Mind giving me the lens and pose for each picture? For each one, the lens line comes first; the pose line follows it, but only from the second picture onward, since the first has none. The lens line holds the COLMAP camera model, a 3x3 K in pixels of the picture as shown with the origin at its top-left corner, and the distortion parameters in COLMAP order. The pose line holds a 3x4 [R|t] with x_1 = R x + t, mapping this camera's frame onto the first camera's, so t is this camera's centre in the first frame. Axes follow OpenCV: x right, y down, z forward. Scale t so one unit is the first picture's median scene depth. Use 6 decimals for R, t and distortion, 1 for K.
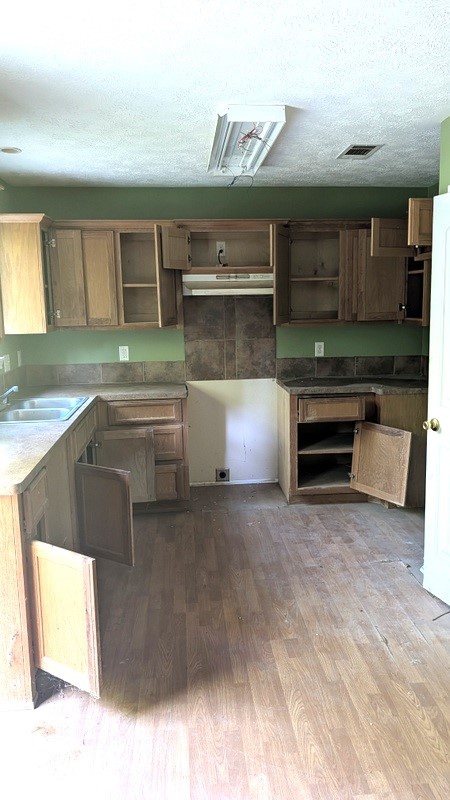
lens RADIAL K [[570.7, 0, 225.0], [0, 570.7, 400.0], [0, 0, 1]] dist [0.028600, -0.002223]
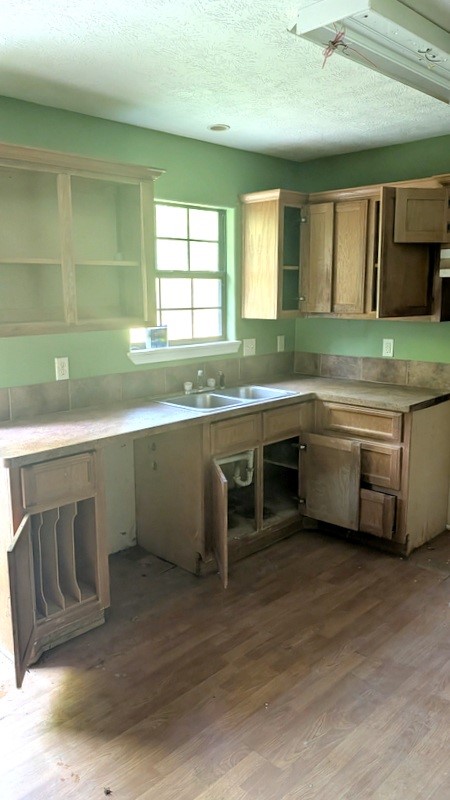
lens RADIAL K [[594.6, 0, 225.0], [0, 594.6, 400.0], [0, 0, 1]] dist [0.035330, -0.006311]
pose [[0.652603, 0.153669, -0.741953, 0.361178], [-0.134906, 0.987137, 0.085791, -0.055525], [0.745593, 0.044107, 0.664940, 0.285277]]
